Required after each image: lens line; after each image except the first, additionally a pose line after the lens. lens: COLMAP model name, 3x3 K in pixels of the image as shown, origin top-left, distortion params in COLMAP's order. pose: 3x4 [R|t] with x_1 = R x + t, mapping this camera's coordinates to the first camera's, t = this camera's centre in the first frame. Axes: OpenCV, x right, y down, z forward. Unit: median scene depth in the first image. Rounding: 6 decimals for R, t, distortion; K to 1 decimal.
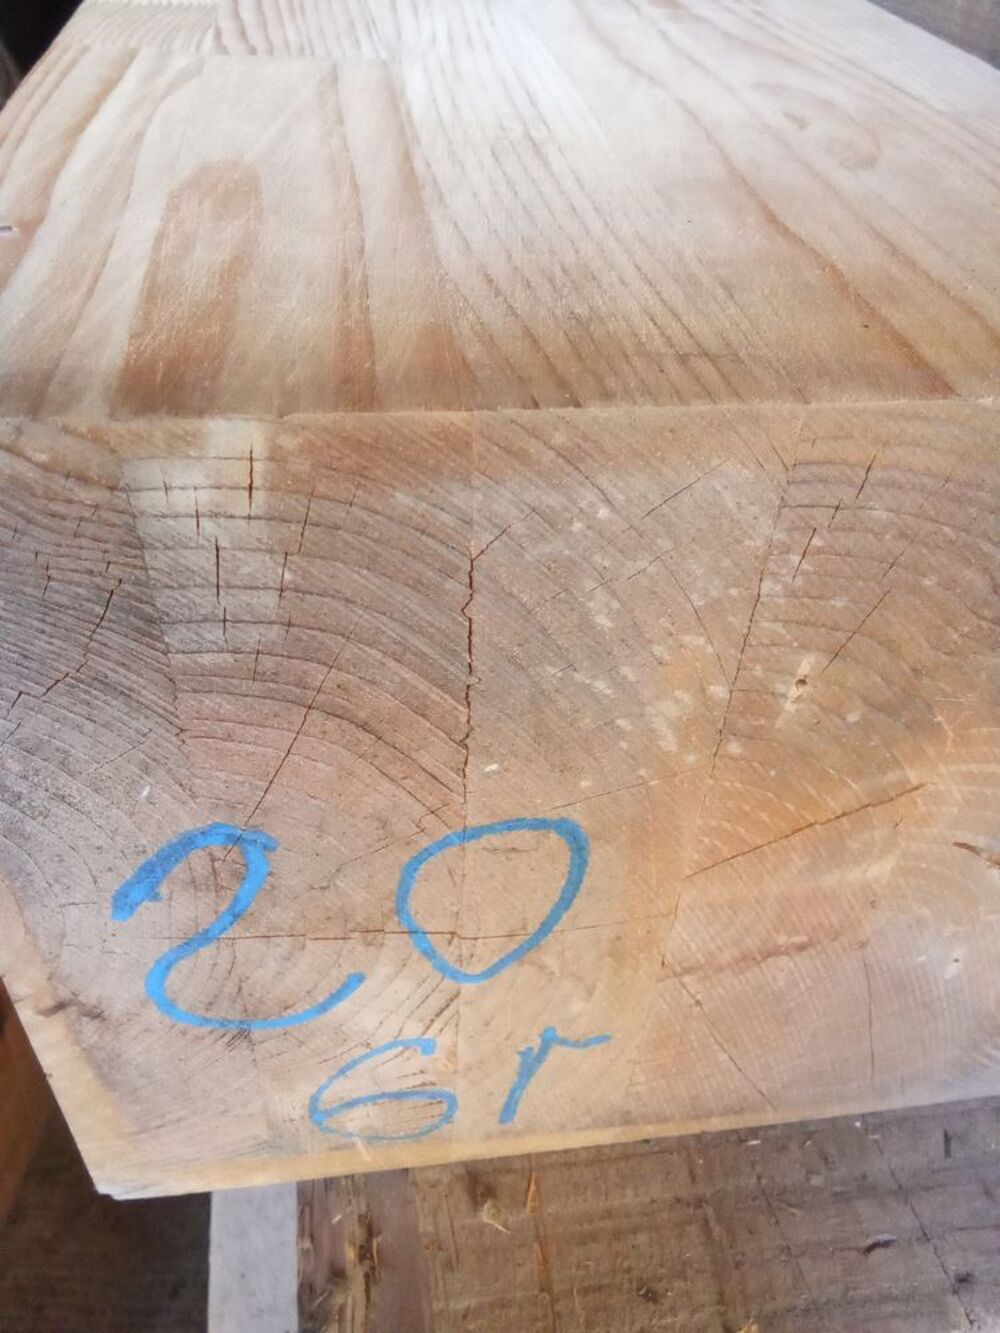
lens RADIAL K [[1025.2, 0, 491.3], [0, 1025.2, 667.8], [0, 0, 1]] dist [0.043352, -0.081528]
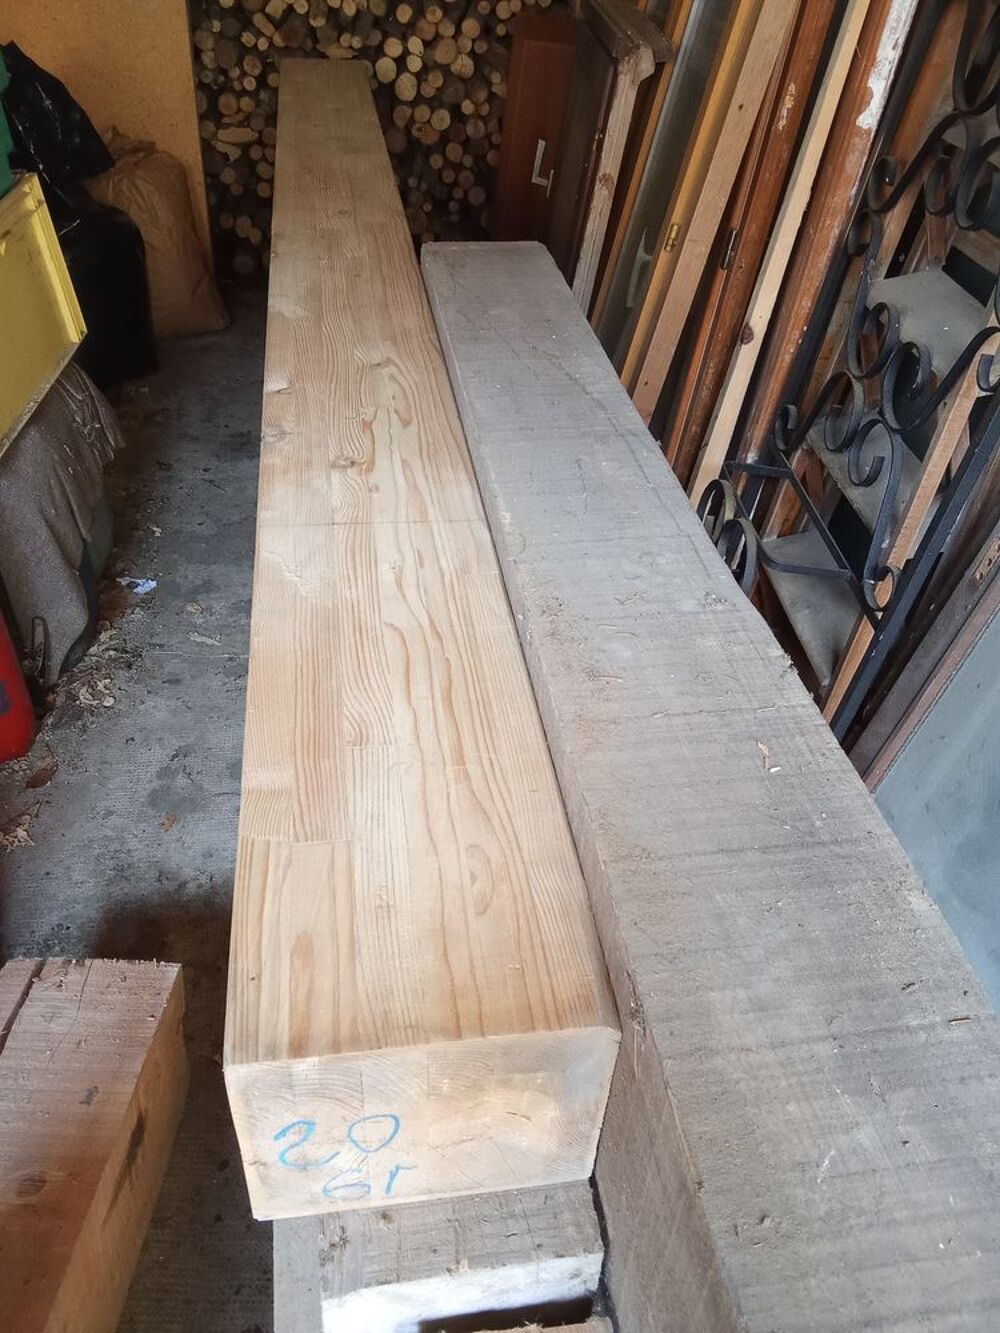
lens RADIAL K [[1020.3, 0, 500.0], [0, 1020.3, 666.5], [0, 0, 1]] dist [0.065584, -0.115208]
pose [[0.999953, -0.004785, 0.008472, 0.350331], [0.005170, 0.998922, -0.046124, -1.039094], [-0.008242, 0.046166, 0.998900, -2.258702]]
